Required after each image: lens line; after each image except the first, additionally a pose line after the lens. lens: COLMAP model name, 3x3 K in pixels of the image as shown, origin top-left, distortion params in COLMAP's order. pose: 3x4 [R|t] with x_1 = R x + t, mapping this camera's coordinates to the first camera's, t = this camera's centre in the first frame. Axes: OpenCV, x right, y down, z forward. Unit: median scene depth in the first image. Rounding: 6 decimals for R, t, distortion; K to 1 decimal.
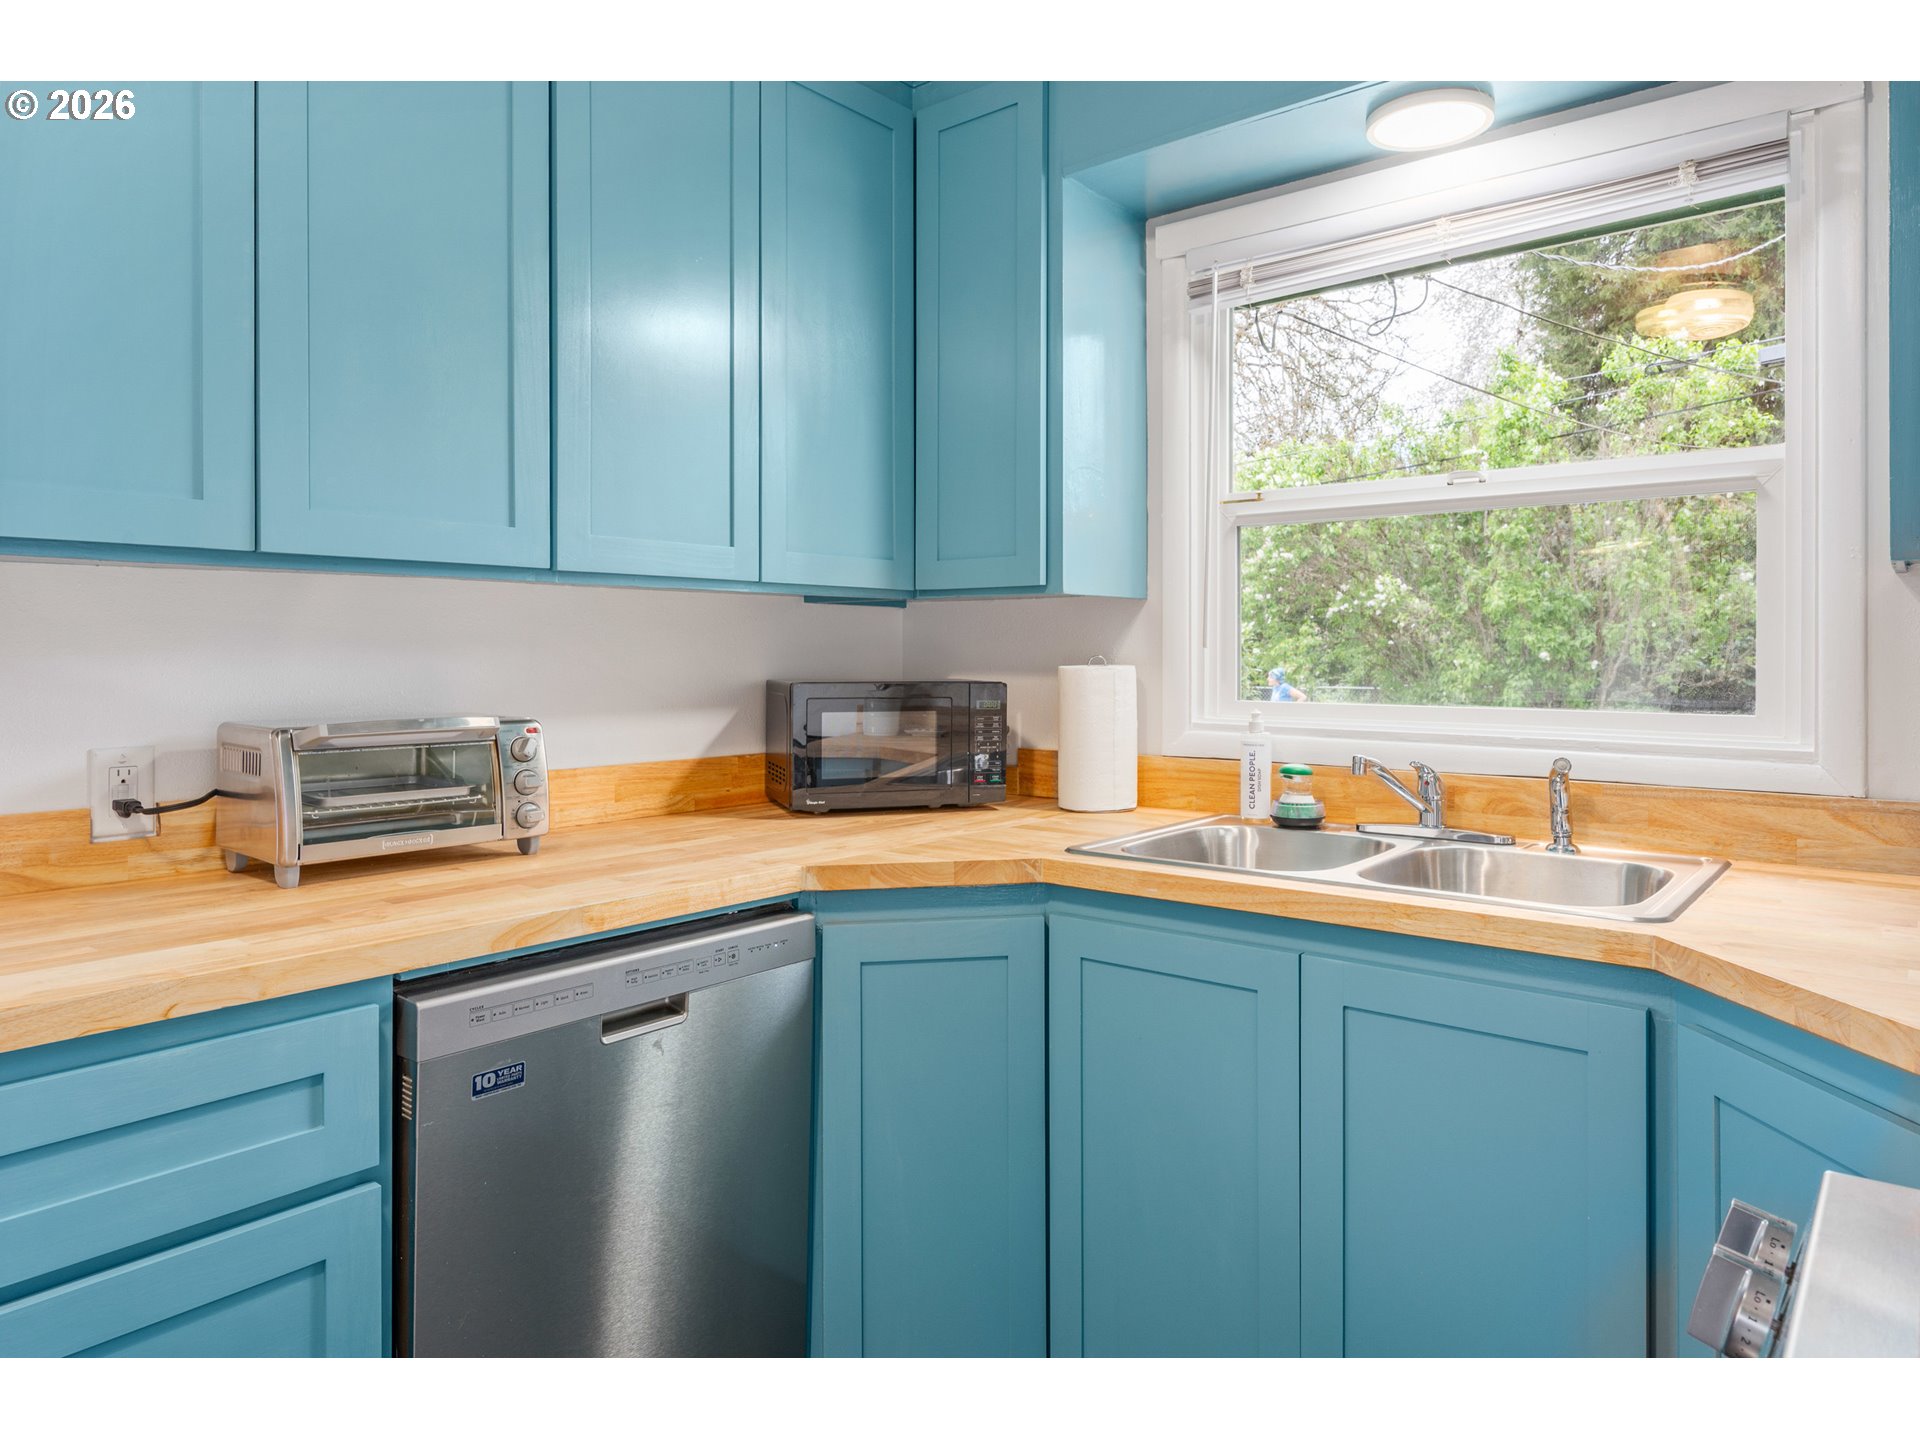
lens RADIAL K [[1201.0, 0, 958.2], [0, 1201.0, 656.3], [0, 0, 1]] dist [0.002472, -0.000077]
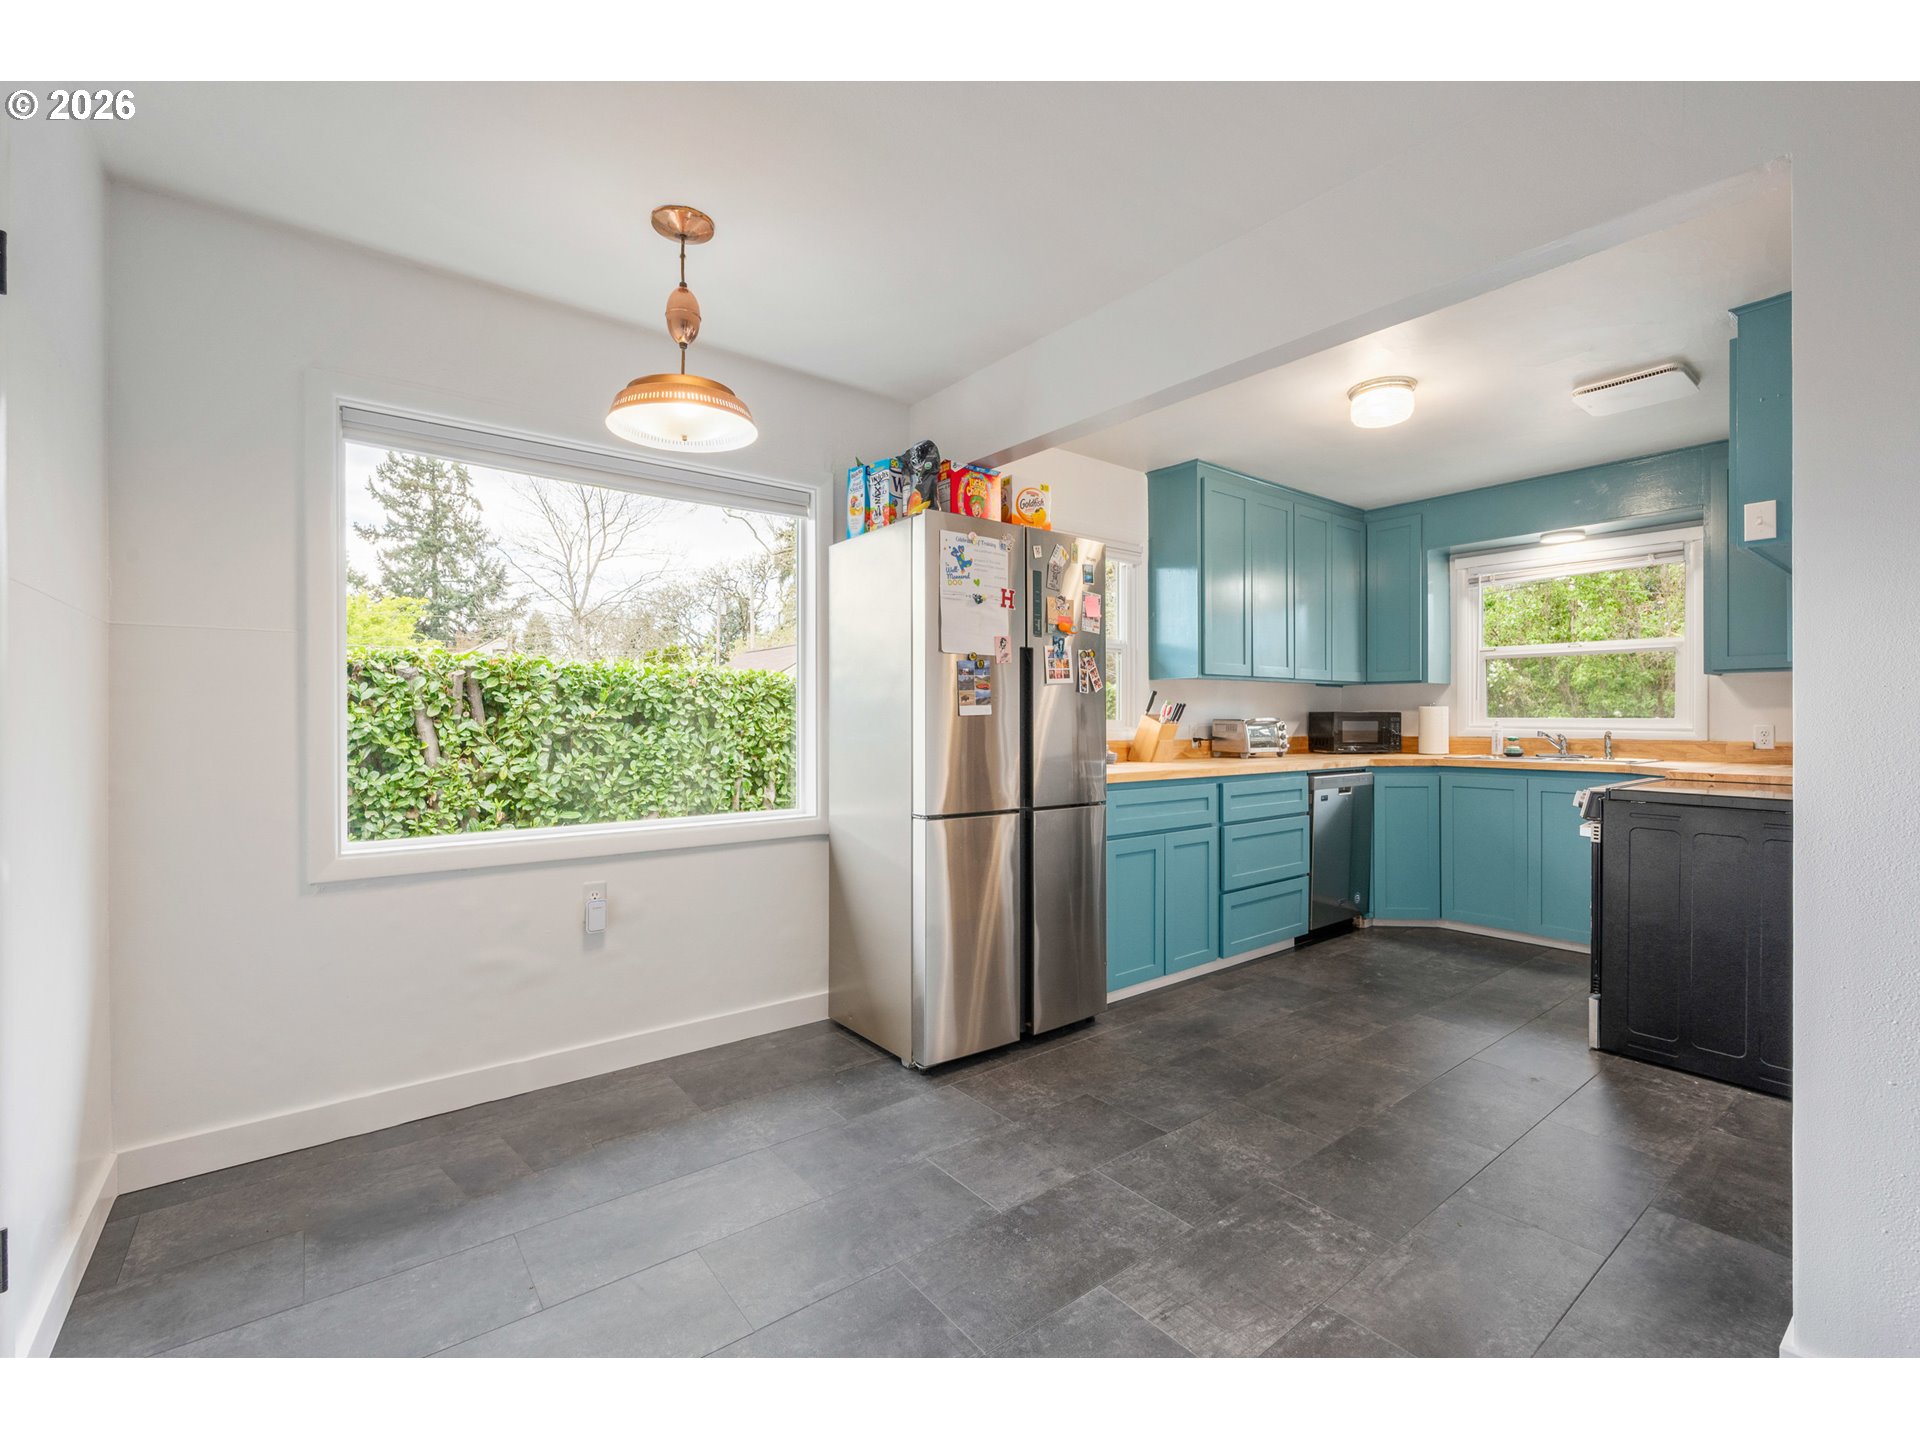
lens RADIAL K [[823.9, 0, 961.1], [0, 823.9, 716.0], [0, 0, 1]] dist [0.001155, 0.000047]
pose [[0.975384, 0.000098, -0.220513, -0.604164], [-0.000578, 0.999998, -0.002112, 0.037919], [0.220512, 0.002187, 0.975382, -1.319927]]
